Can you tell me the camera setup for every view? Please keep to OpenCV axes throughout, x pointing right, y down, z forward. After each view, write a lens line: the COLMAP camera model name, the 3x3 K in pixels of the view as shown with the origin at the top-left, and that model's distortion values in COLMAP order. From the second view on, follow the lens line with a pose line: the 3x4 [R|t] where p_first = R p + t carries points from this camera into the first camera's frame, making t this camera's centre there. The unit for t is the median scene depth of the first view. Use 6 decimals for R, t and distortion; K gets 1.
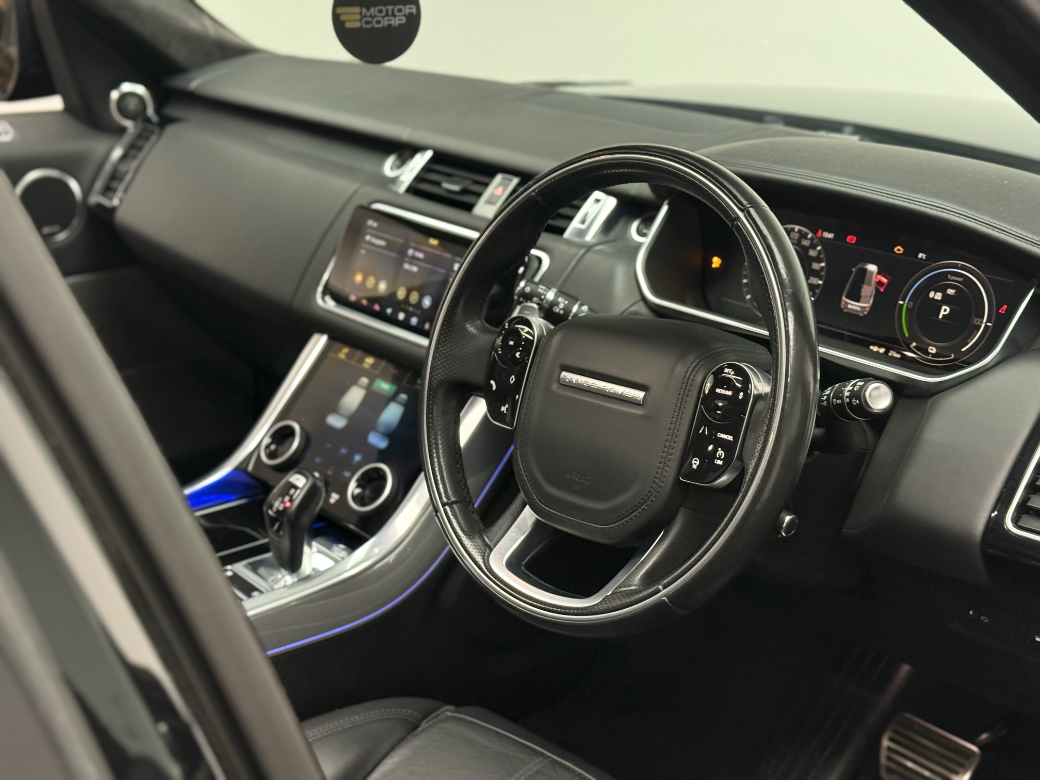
lens RADIAL K [[1490.5, 0, 520.0], [0, 1490.5, 390.0], [0, 0, 1]] dist [0.244614, 0.000854]
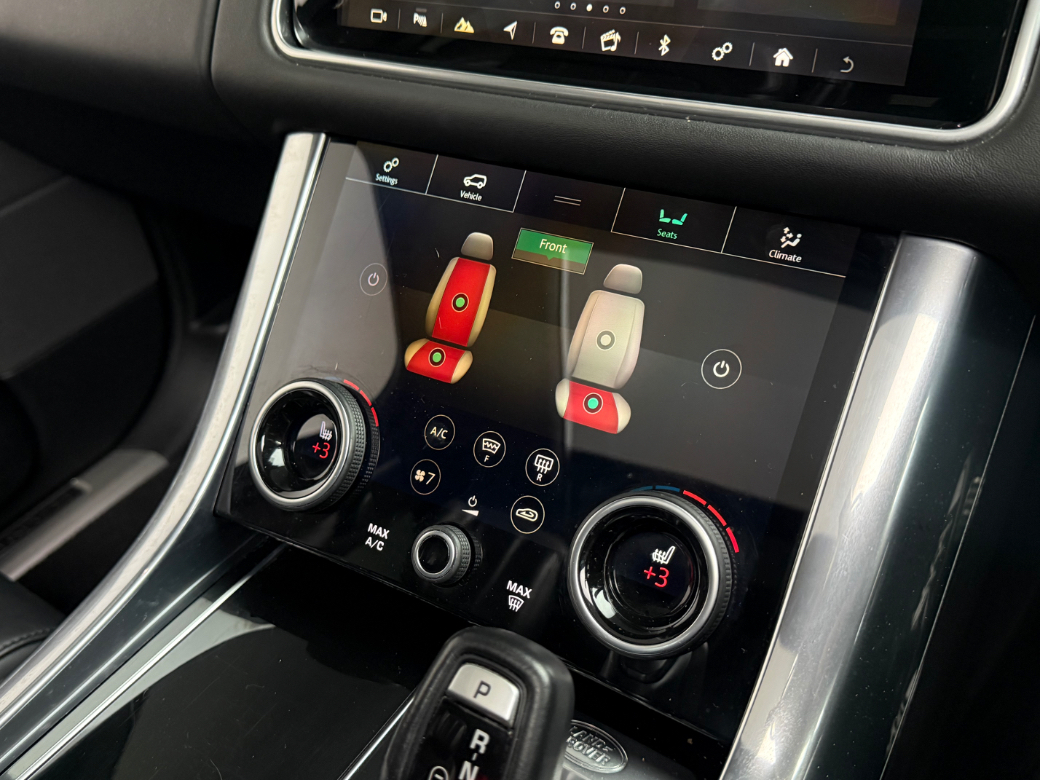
lens RADIAL K [[966.0, 0, 517.1], [0, 966.0, 394.7], [0, 0, 1]] dist [0.143476, -0.347821]
pose [[0.961102, -0.233275, 0.147872, -0.137229], [0.181642, 0.937173, 0.297846, -0.039674], [-0.208062, -0.259401, 0.943092, 0.737434]]
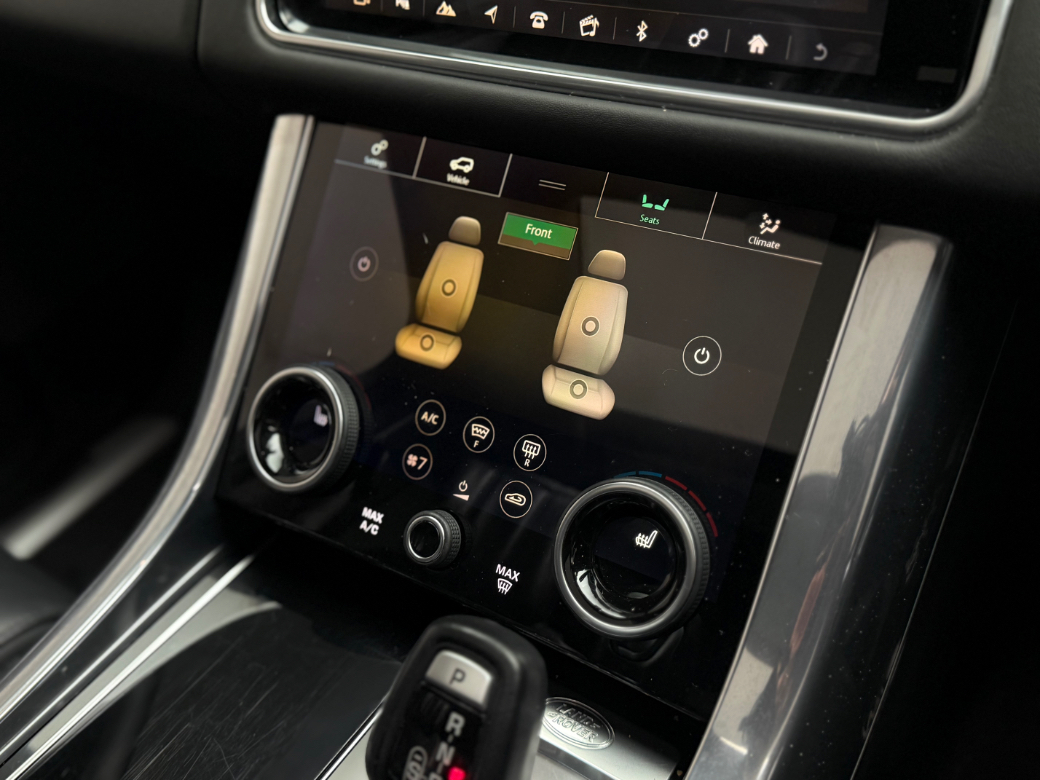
lens RADIAL K [[1028.4, 0, 520.0], [0, 1028.4, 390.0], [0, 0, 1]] dist [0.148639, -0.382095]
pose [[0.961697, -0.254573, 0.101640, -0.125528], [0.207651, 0.918642, 0.336123, -0.051316], [-0.178939, -0.302143, 0.936318, 0.721791]]
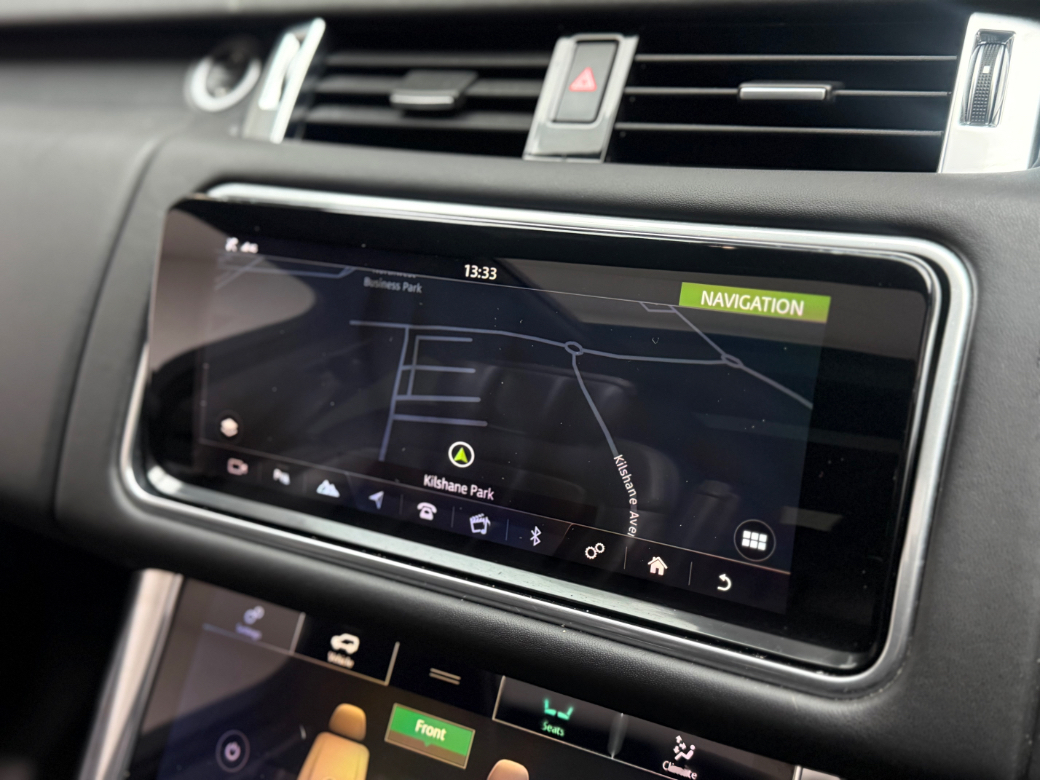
lens RADIAL K [[1028.4, 0, 520.0], [0, 1028.4, 390.0], [0, 0, 1]] dist [0.148639, -0.382095]
pose [[0.938286, -0.244089, 0.245029, -0.105476], [0.209300, 0.964743, 0.159574, -0.103789], [-0.275341, -0.098441, 0.956293, 0.752182]]
